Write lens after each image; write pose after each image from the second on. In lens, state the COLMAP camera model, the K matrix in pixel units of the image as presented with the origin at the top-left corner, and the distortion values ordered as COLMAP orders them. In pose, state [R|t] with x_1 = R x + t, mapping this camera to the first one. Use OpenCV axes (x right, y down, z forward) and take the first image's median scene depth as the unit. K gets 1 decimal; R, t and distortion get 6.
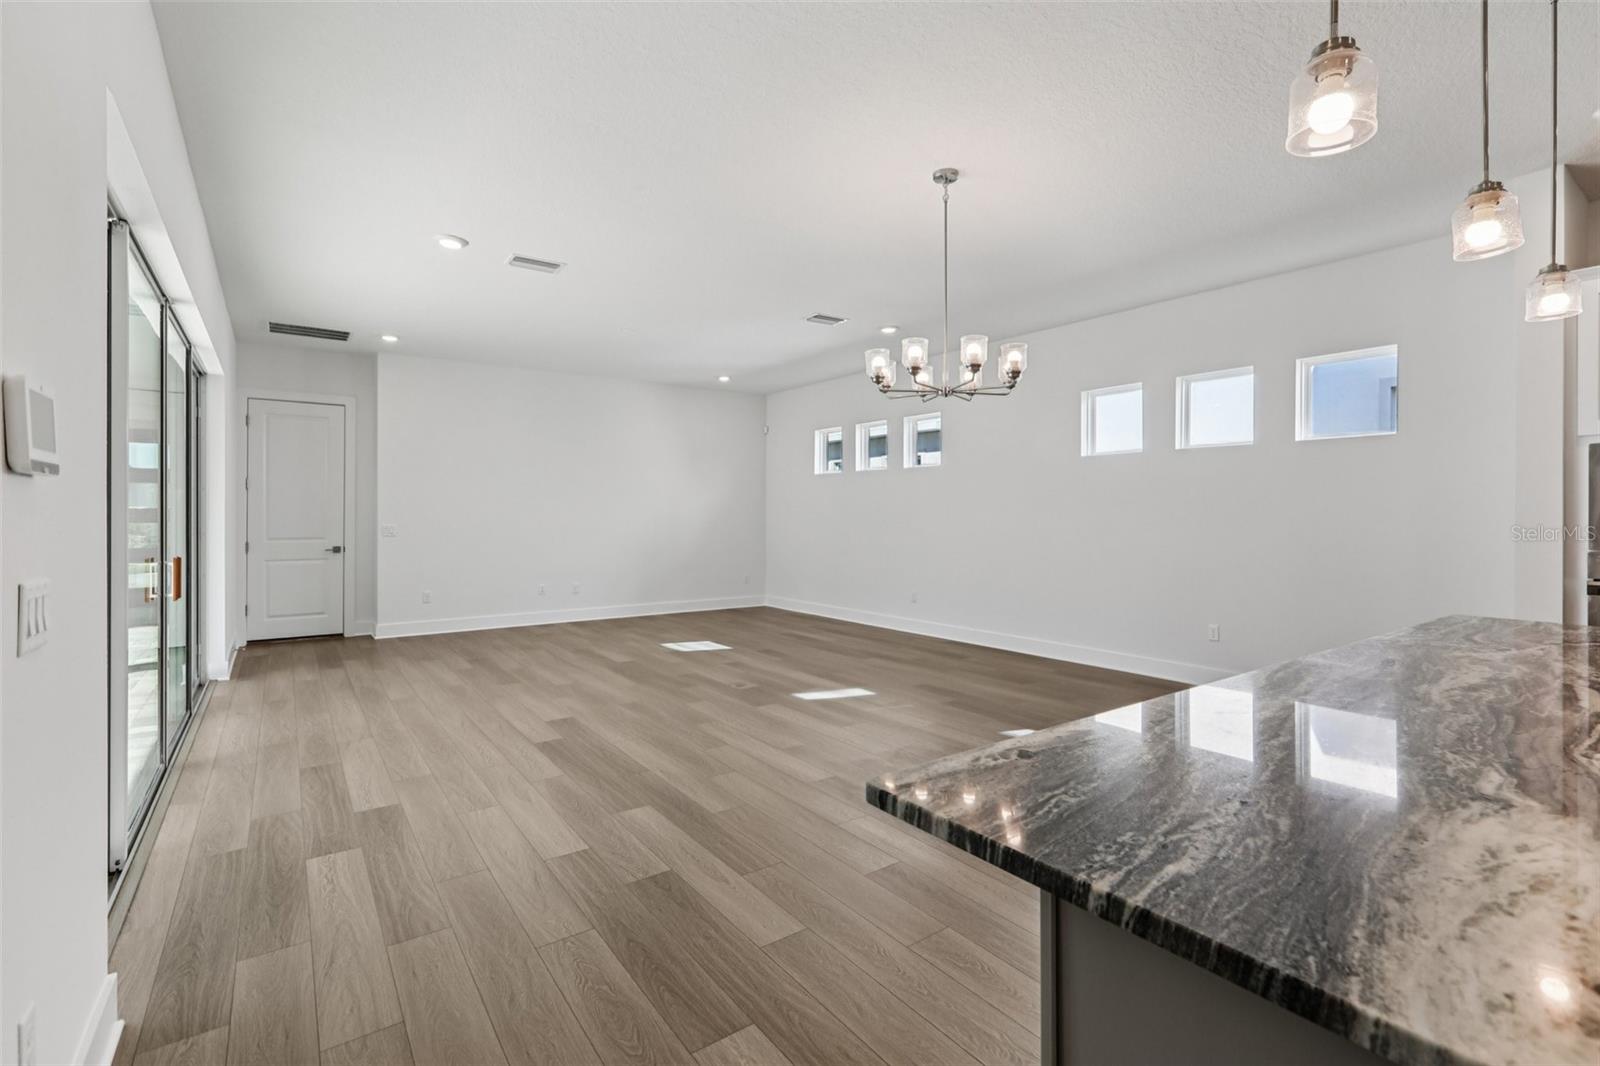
lens RADIAL K [[729.7, 0, 803.1], [0, 729.7, 525.4], [0, 0, 1]] dist [-0.002521, 0.000117]
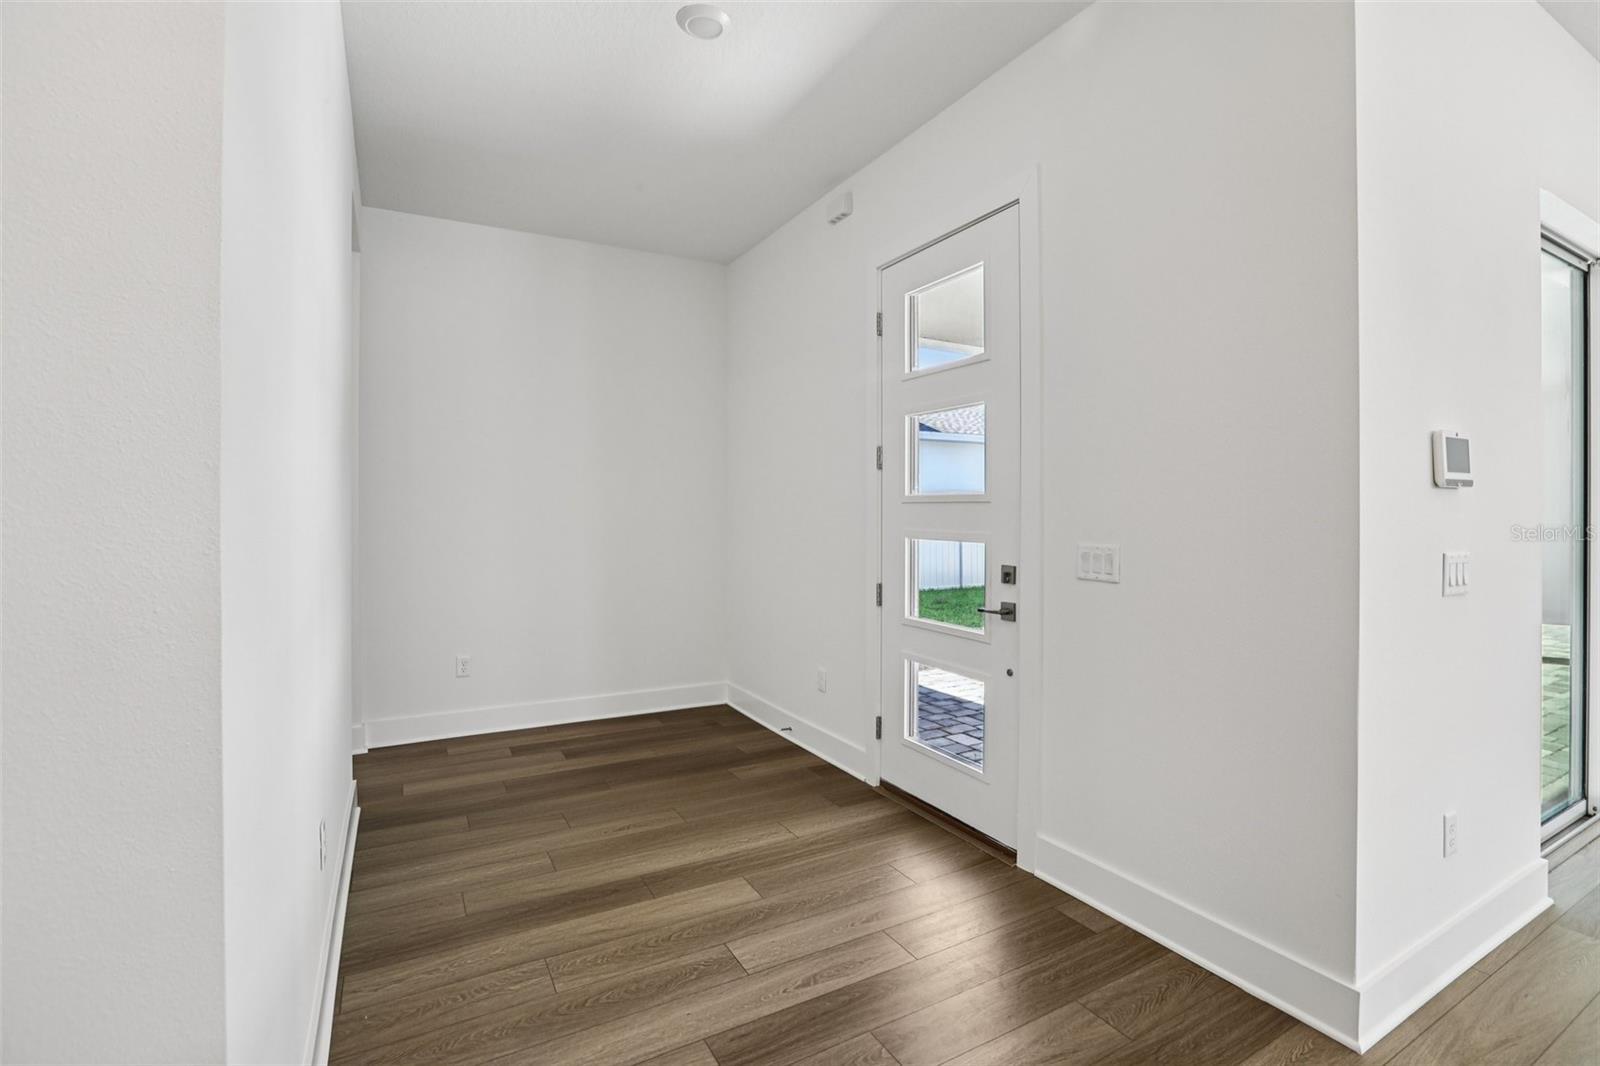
lens RADIAL K [[729.7, 0, 803.8], [0, 729.7, 524.9], [0, 0, 1]] dist [-0.002521, 0.000117]
pose [[-0.120253, 0.003188, -0.992738, 0.737747], [-0.002632, 0.999990, 0.003530, 0.012108], [0.992740, 0.003037, -0.120243, -0.249687]]
